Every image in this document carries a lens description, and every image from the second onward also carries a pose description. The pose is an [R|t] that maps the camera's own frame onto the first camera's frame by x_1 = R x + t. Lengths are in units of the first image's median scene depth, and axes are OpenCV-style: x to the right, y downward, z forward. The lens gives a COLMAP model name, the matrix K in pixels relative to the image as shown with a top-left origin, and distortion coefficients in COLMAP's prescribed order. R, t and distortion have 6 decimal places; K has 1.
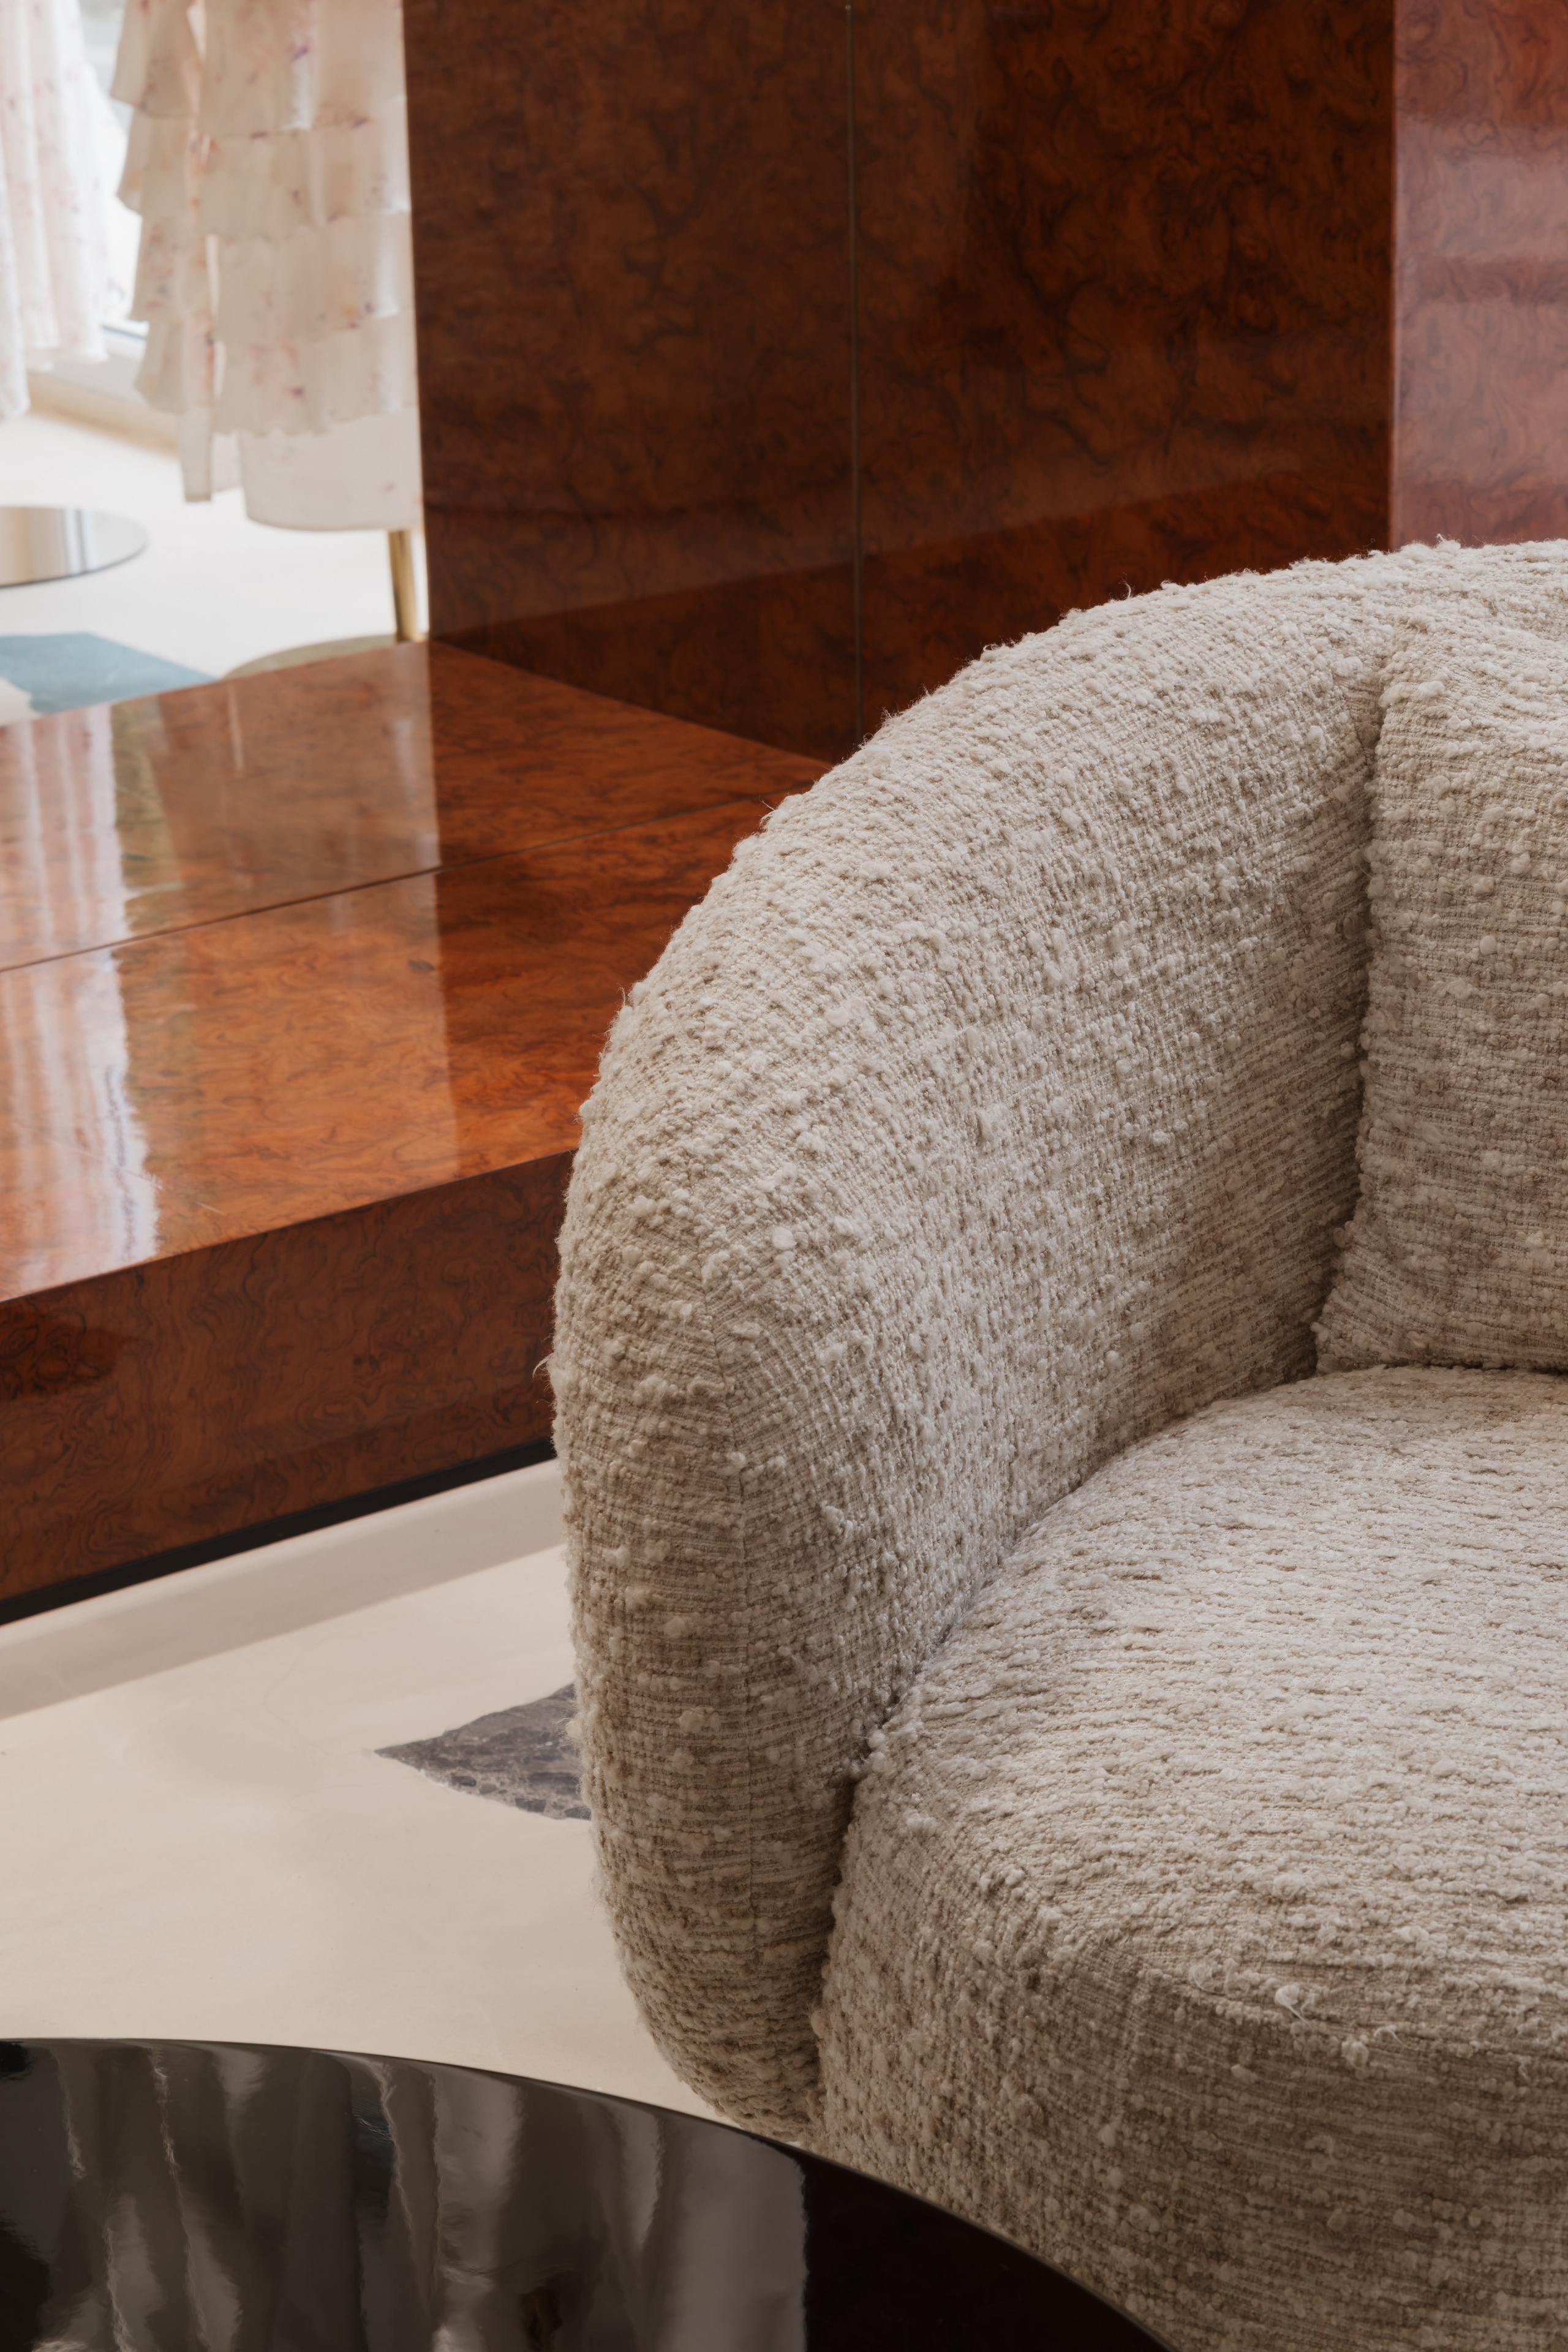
lens RADIAL K [[5935.1, 0, 784.0], [0, 5935.1, 1176.0], [0, 0, 1]] dist [-0.032312, -0.491655]
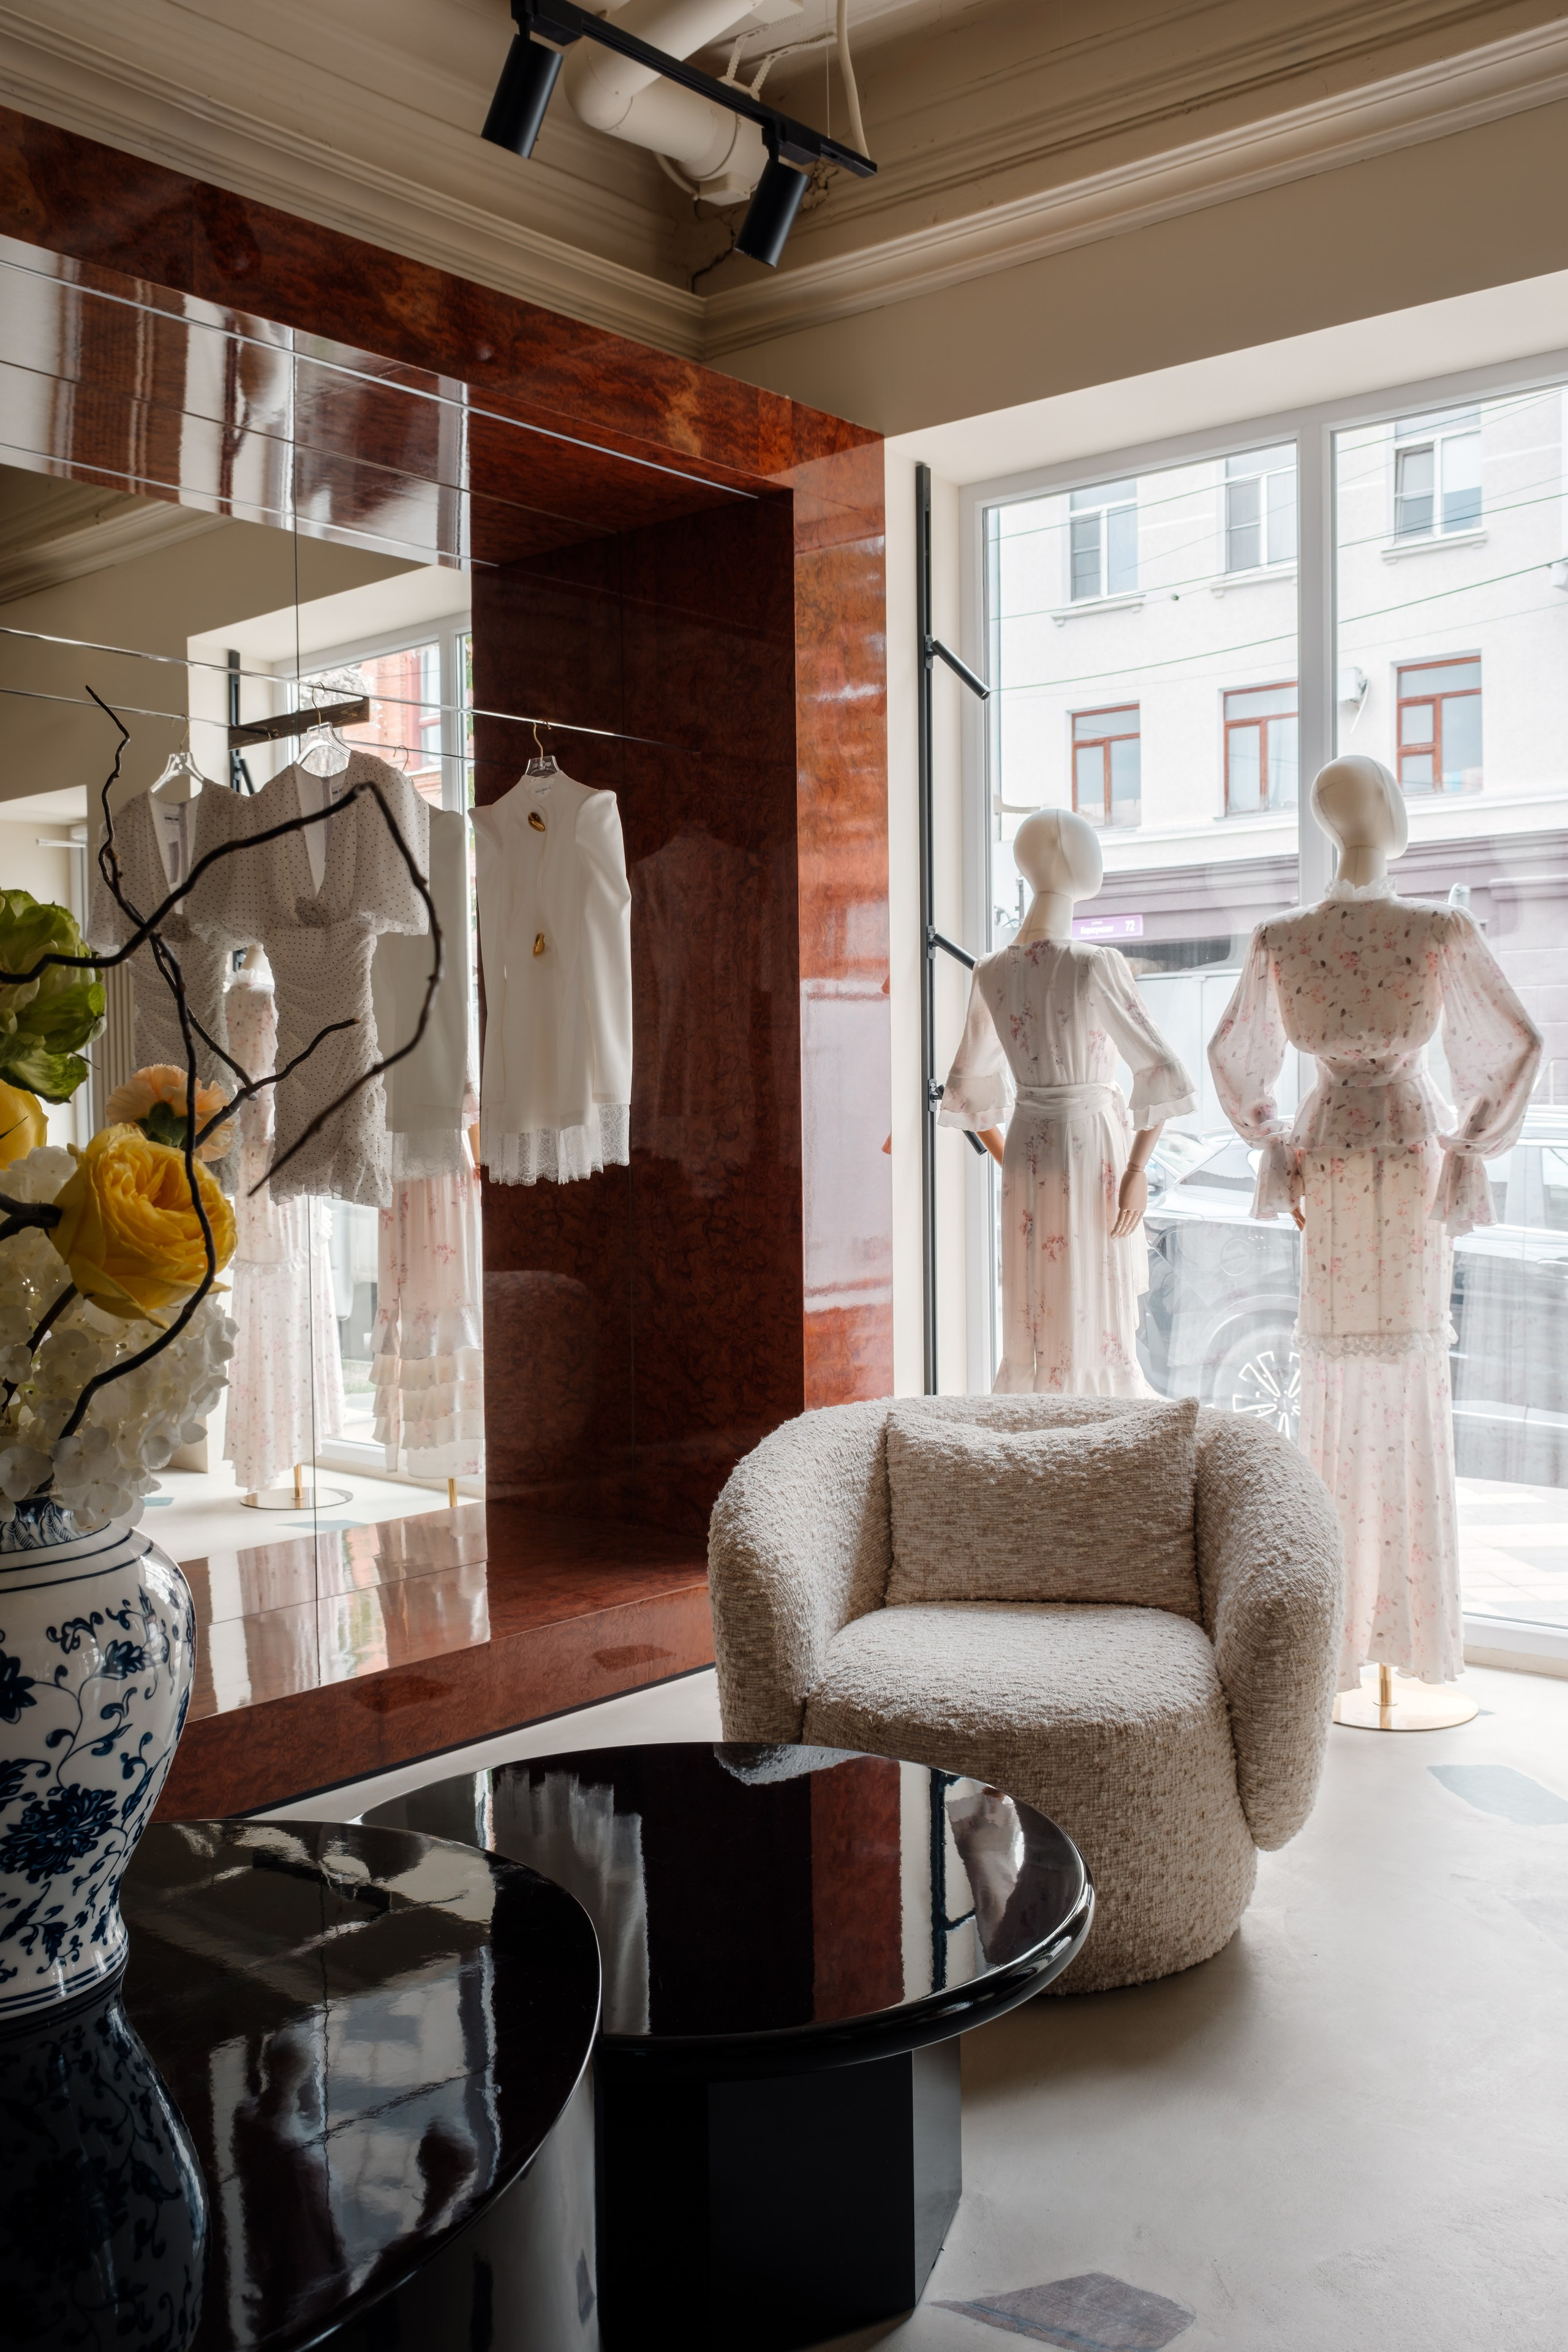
lens RADIAL K [[2056.7, 0, 675.0], [0, 2056.7, 1164.8], [0, 0, 1]] dist [-0.020697, -0.001698]
pose [[0.985309, 0.003857, 0.170735, -0.265441], [0.049796, 0.949813, -0.308830, 0.161086], [-0.163357, 0.312795, 0.935667, -0.281952]]
